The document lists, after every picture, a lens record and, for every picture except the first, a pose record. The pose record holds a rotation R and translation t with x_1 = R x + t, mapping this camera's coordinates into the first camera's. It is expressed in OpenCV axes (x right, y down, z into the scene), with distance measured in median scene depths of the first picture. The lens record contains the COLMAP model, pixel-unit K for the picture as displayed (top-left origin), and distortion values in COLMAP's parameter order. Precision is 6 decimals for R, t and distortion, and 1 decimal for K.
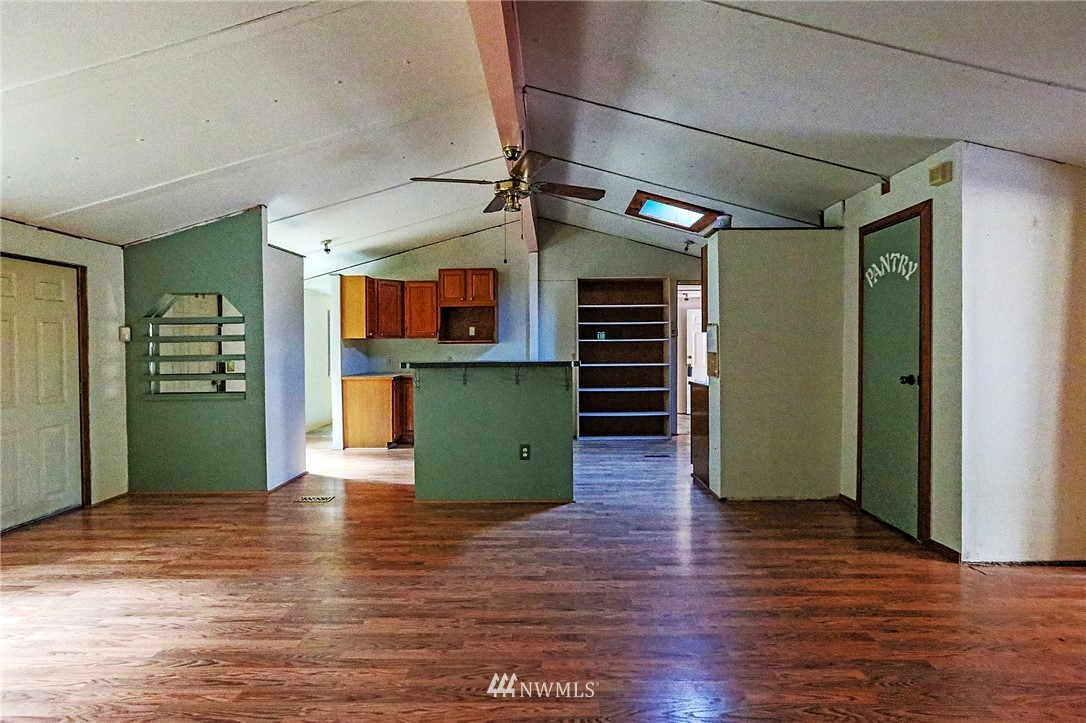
lens RADIAL K [[514.3, 0, 544.3], [0, 514.3, 350.1], [0, 0, 1]] dist [-0.034597, 0.019209]
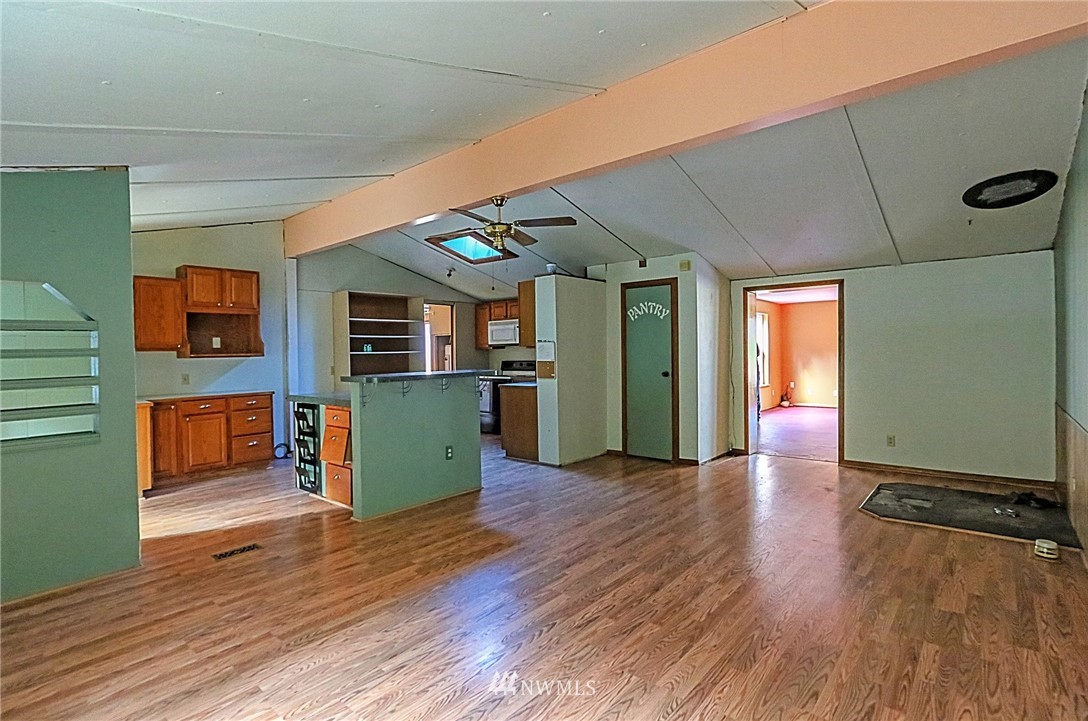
lens RADIAL K [[515.3, 0, 545.4], [0, 515.3, 349.1], [0, 0, 1]] dist [-0.034597, 0.019209]
pose [[0.652530, -0.000229, 0.757763, -0.872382], [0.017595, 0.999735, -0.014850, -0.009484], [-0.757558, 0.023023, 0.652361, 0.114616]]
